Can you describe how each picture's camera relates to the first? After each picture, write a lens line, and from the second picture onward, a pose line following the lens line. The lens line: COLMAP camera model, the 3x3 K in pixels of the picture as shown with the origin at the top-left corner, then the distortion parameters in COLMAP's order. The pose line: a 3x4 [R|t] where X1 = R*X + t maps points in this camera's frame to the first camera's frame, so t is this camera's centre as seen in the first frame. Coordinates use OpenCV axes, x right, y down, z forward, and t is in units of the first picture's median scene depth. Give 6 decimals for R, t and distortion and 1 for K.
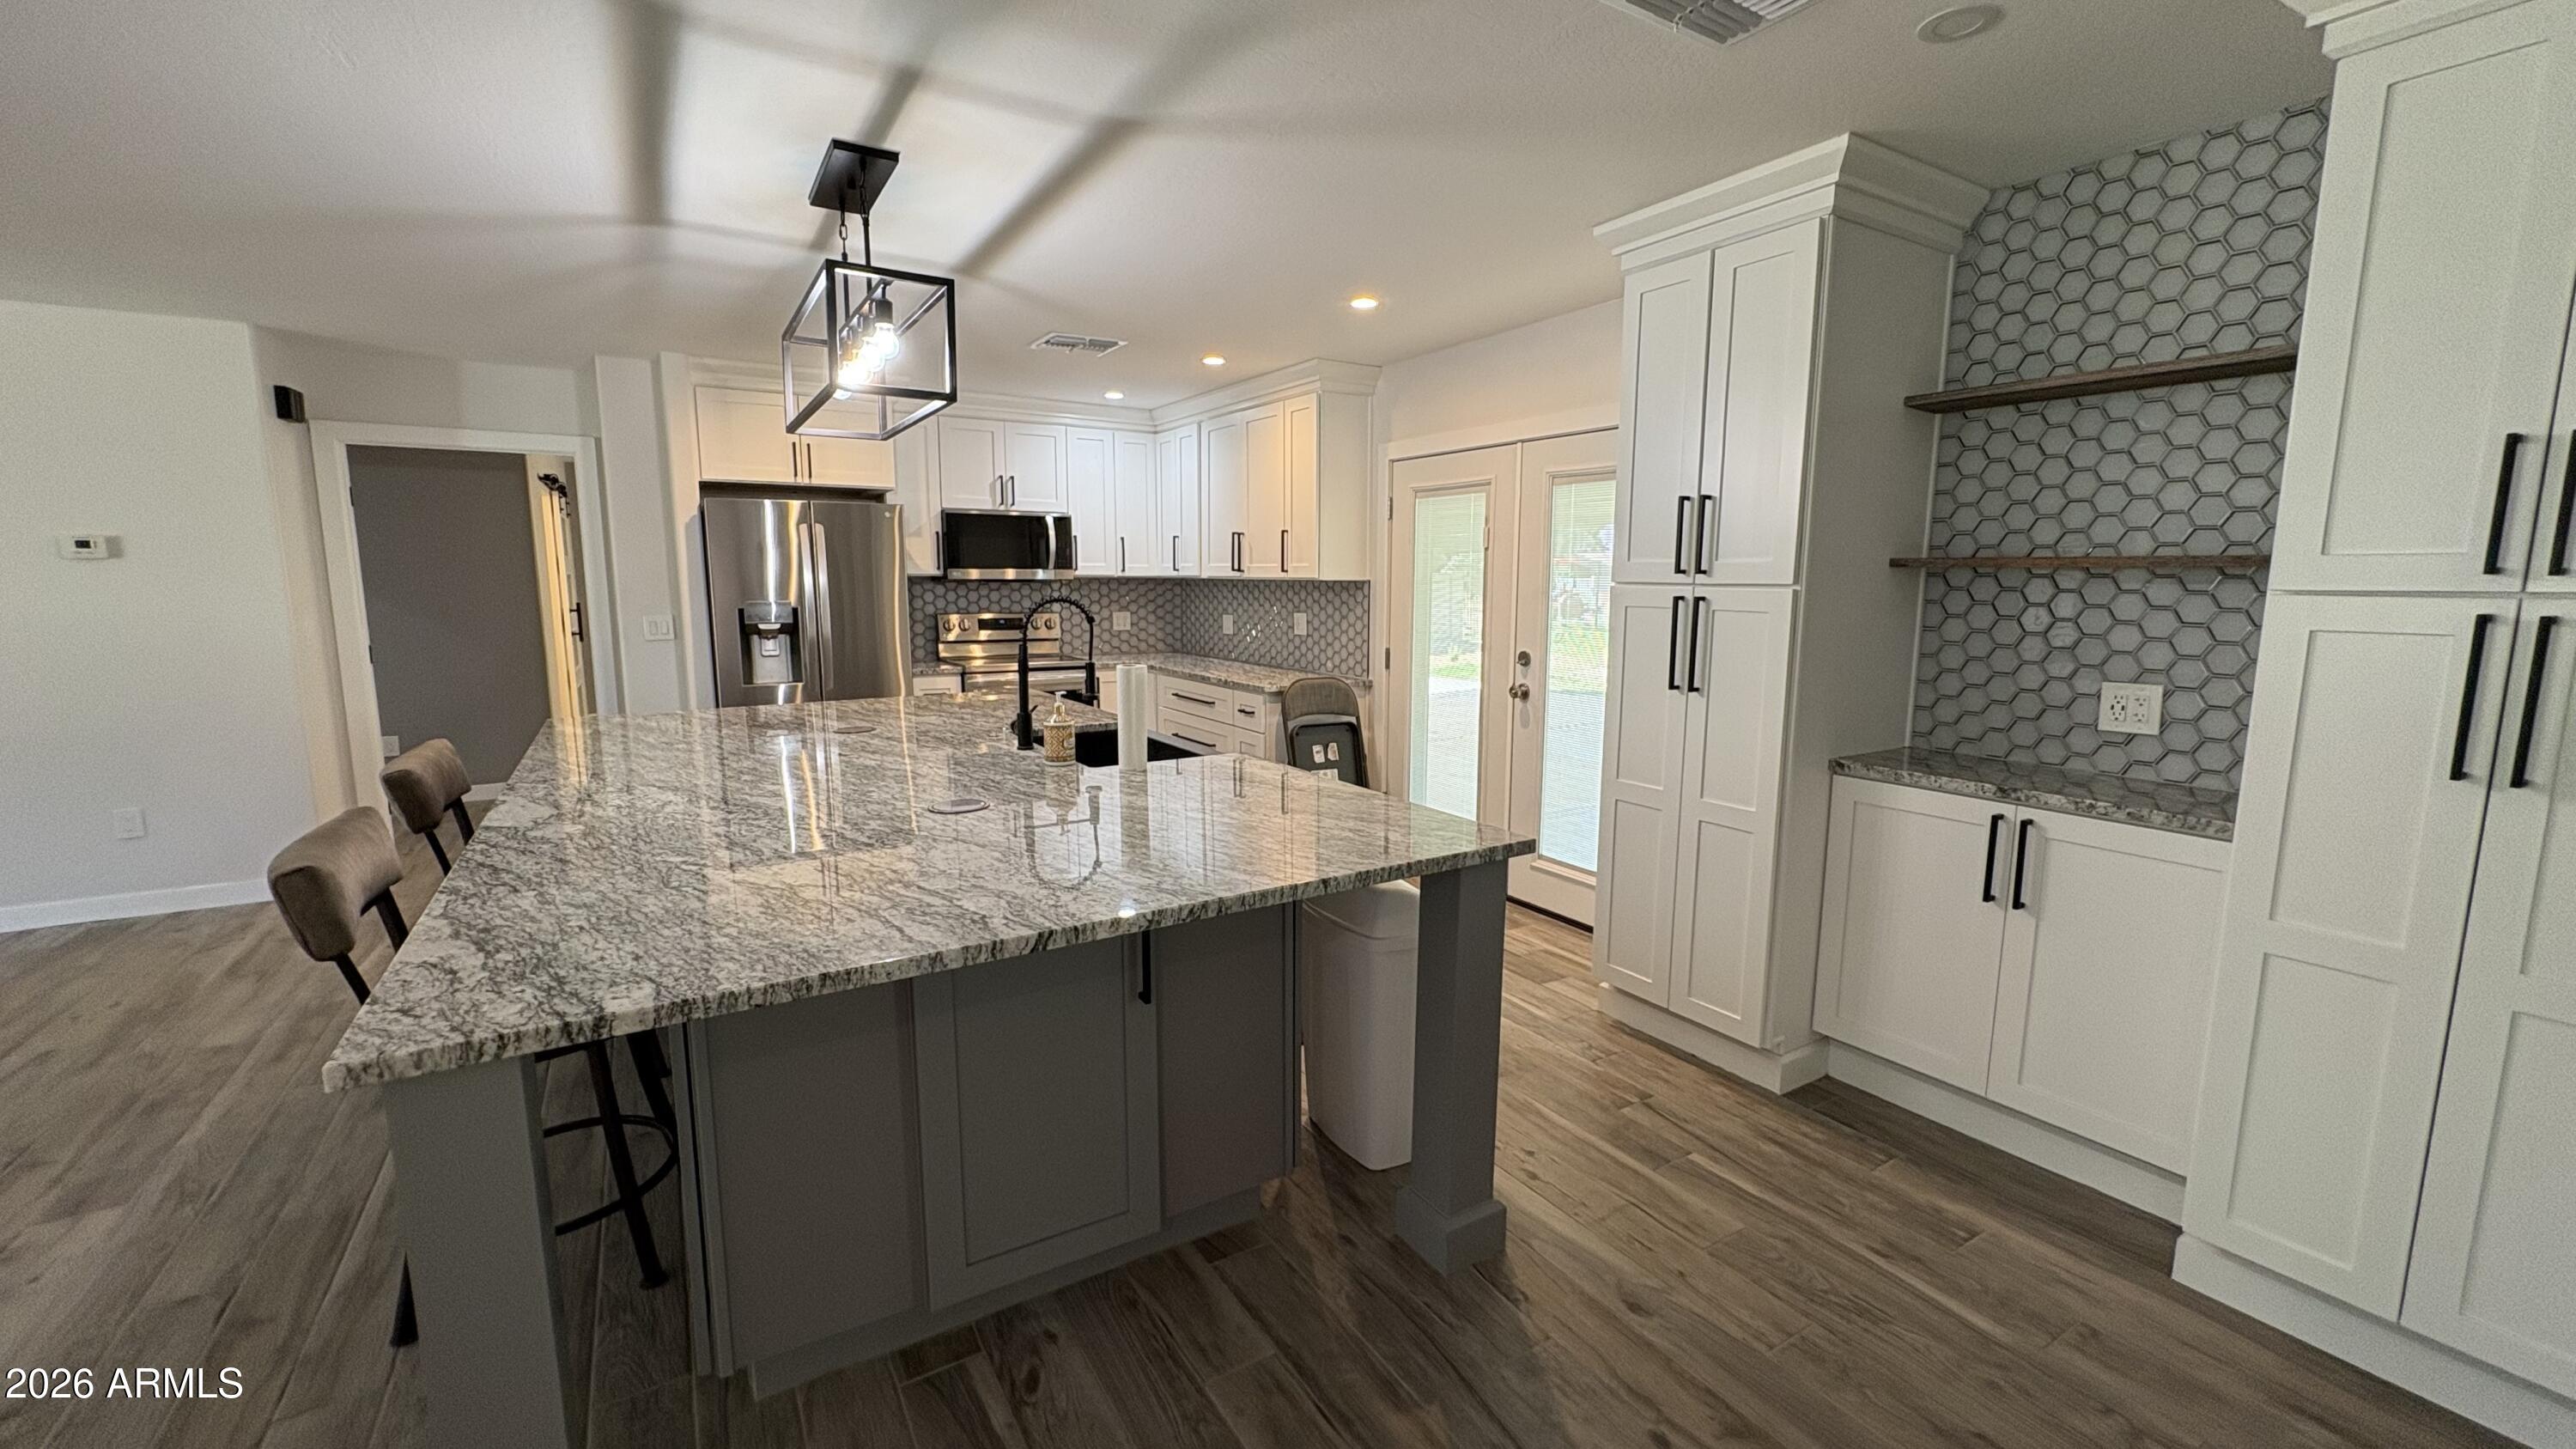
lens RADIAL K [[1028.4, 0, 1290.7], [0, 1028.4, 725.0], [0, 0, 1]] dist [-0.001356, 0.000334]
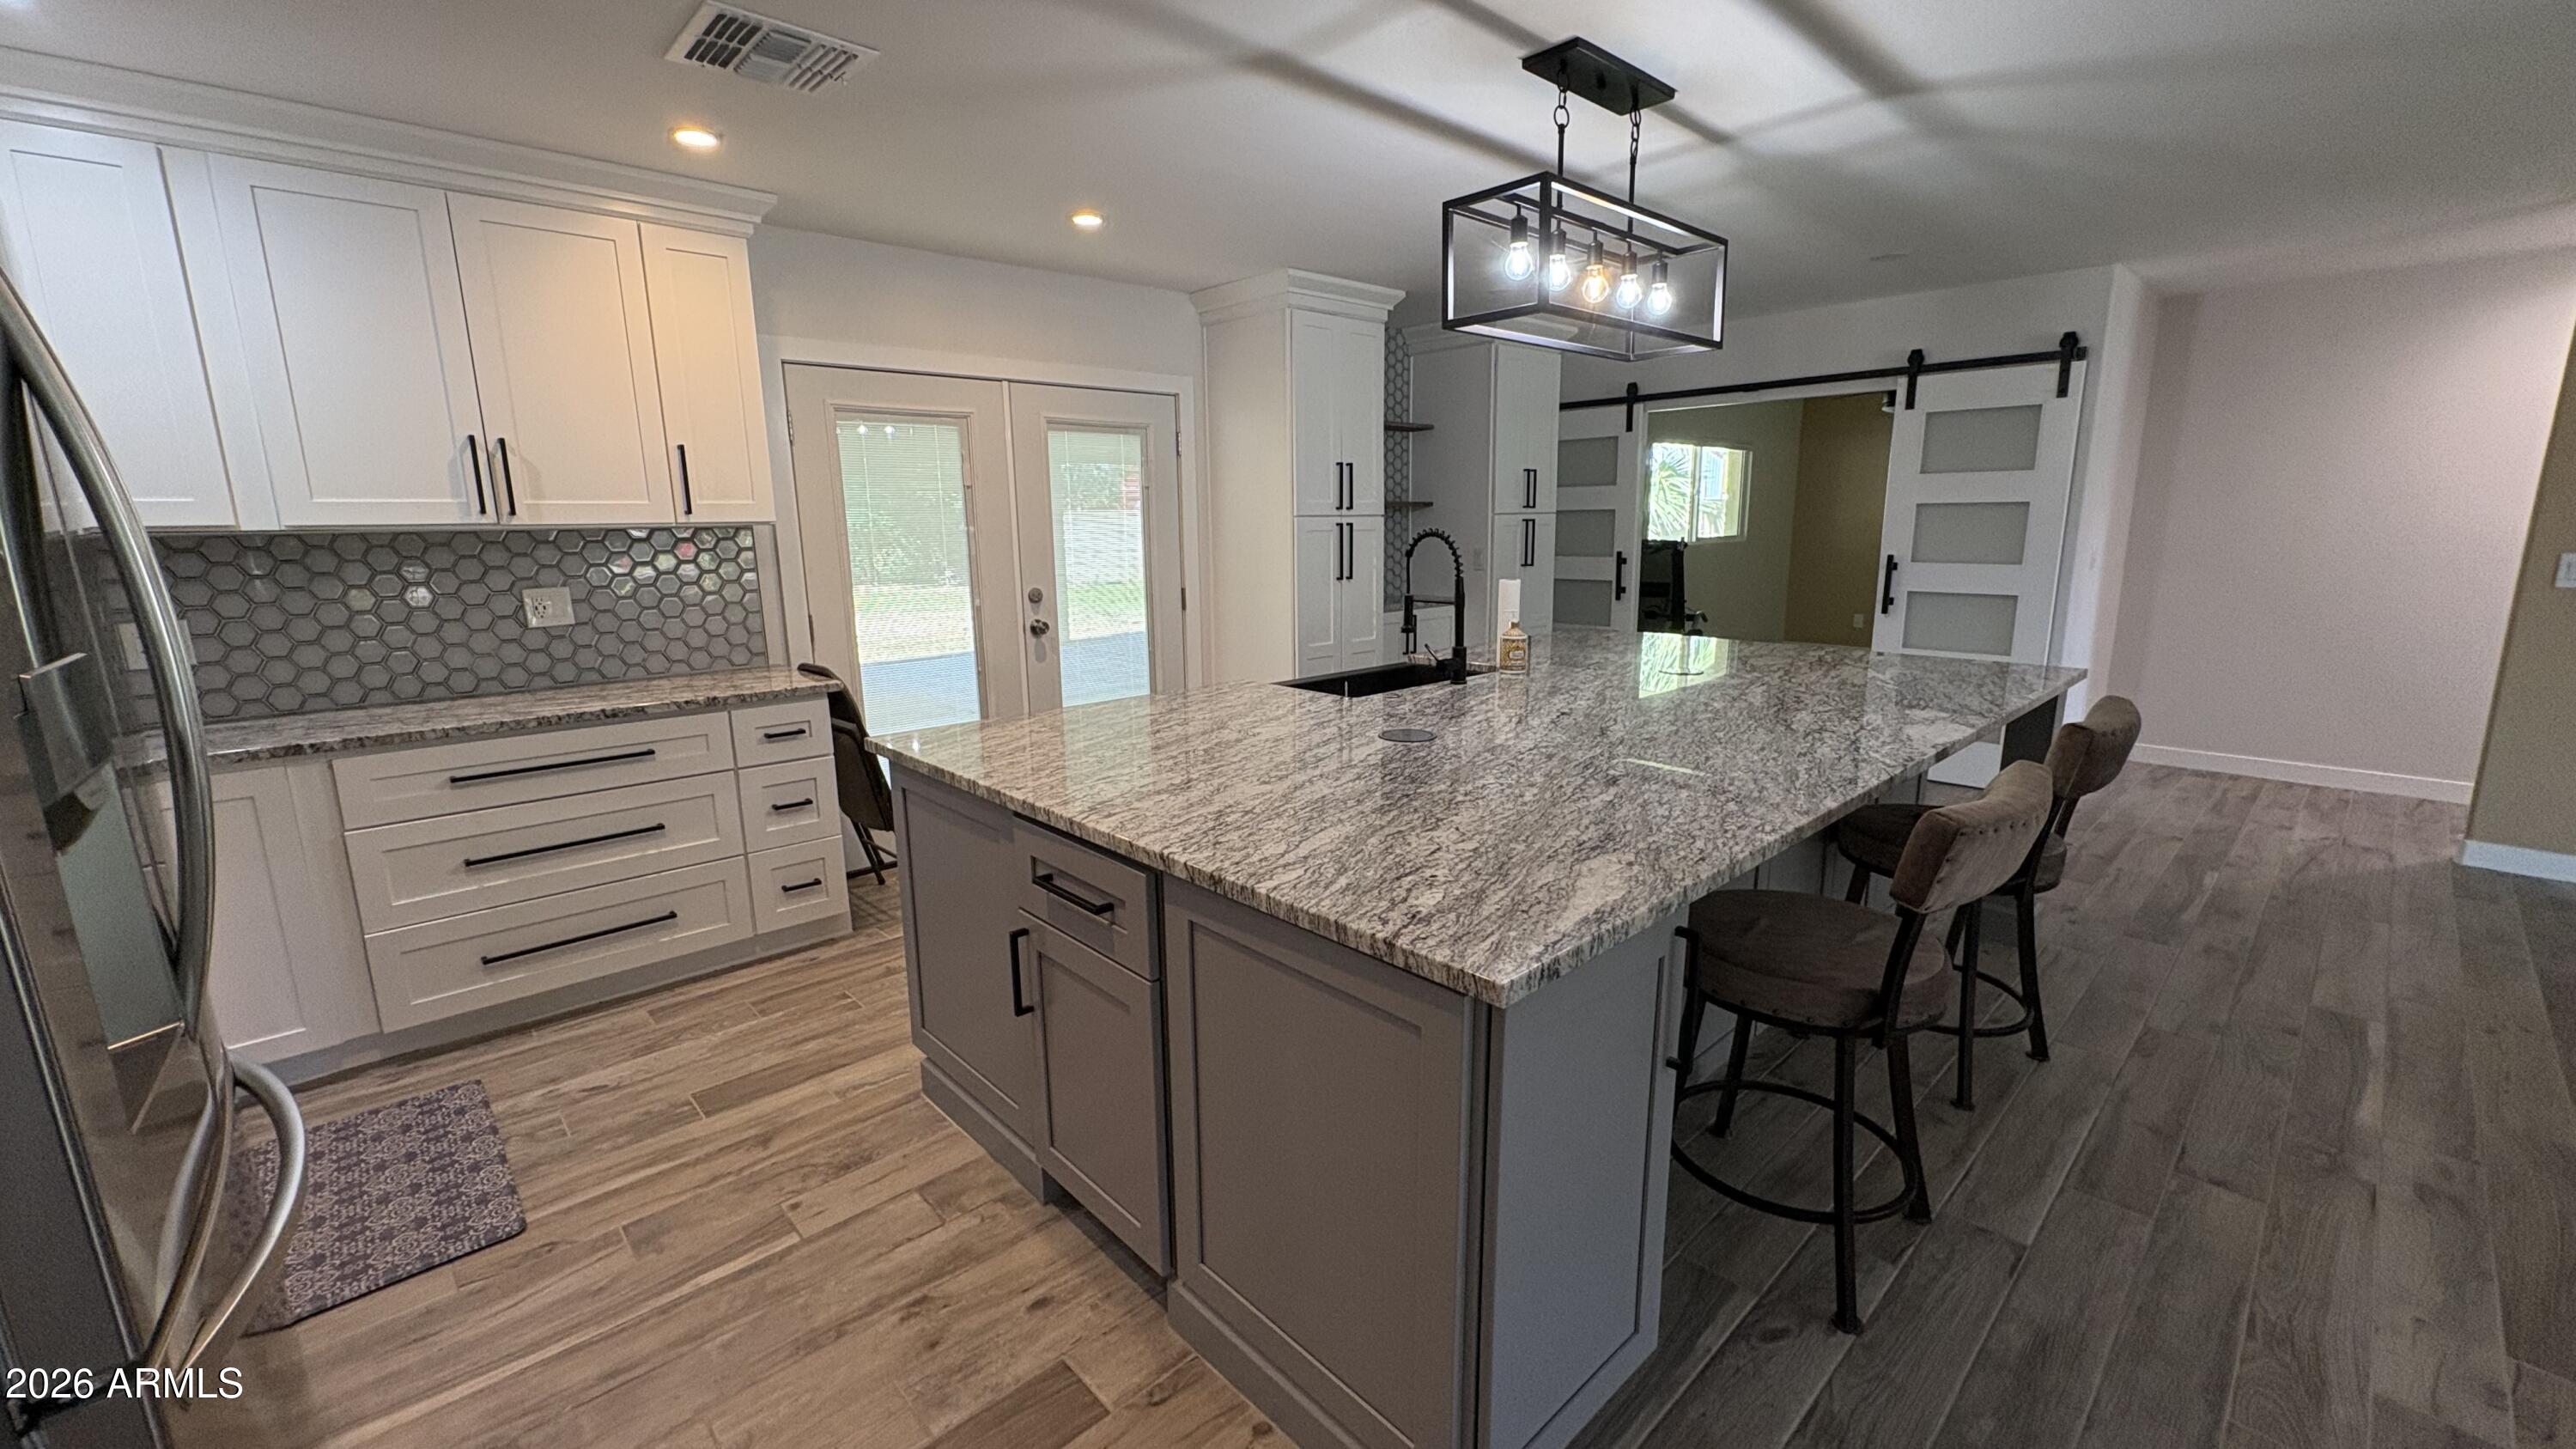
lens RADIAL K [[1028.4, 0, 1290.7], [0, 1028.4, 725.0], [0, 0, 1]] dist [-0.001356, 0.000334]
pose [[-0.195820, -0.196693, 0.960712, -0.860186], [0.155055, 0.961144, 0.228386, -0.138168], [-0.968304, 0.193685, -0.157713, 0.952456]]
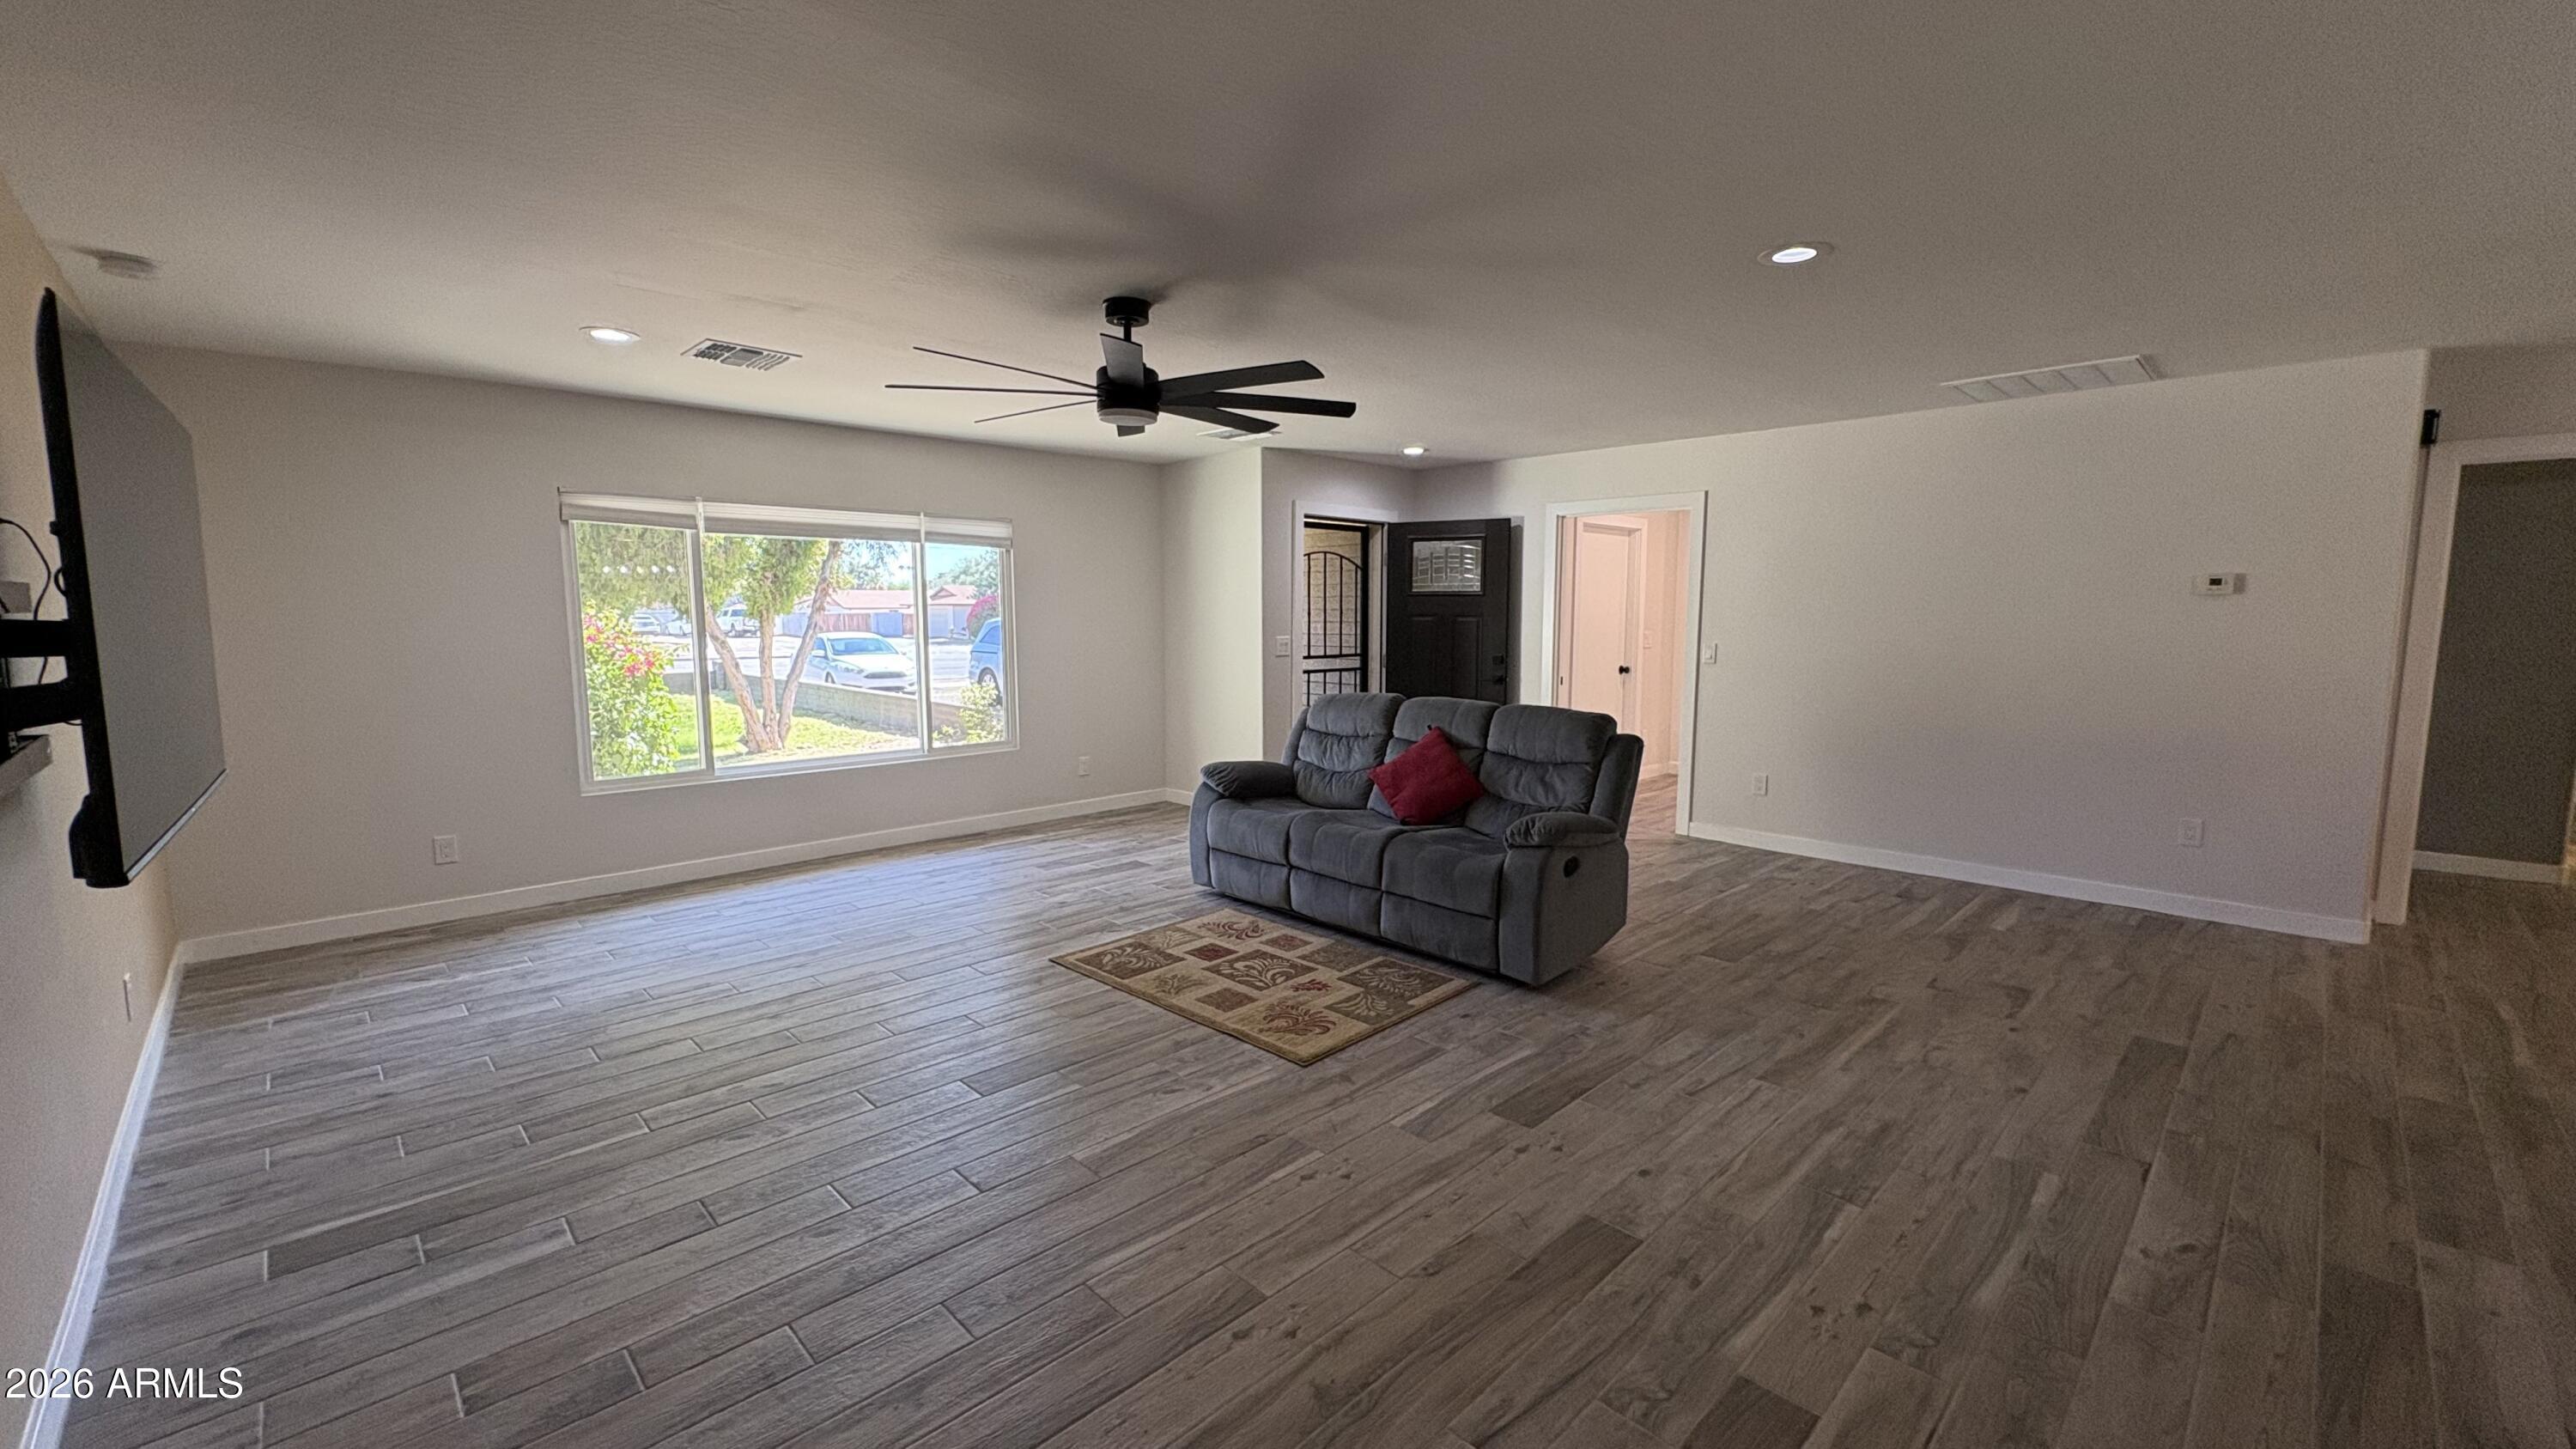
lens RADIAL K [[1028.4, 0, 1290.7], [0, 1028.4, 725.0], [0, 0, 1]] dist [-0.001356, 0.000334]
pose [[0.214416, 0.106646, -0.970903, -0.272683], [-0.136892, 0.987492, 0.078237, 0.027794], [0.967102, 0.116133, 0.226333, -0.204381]]
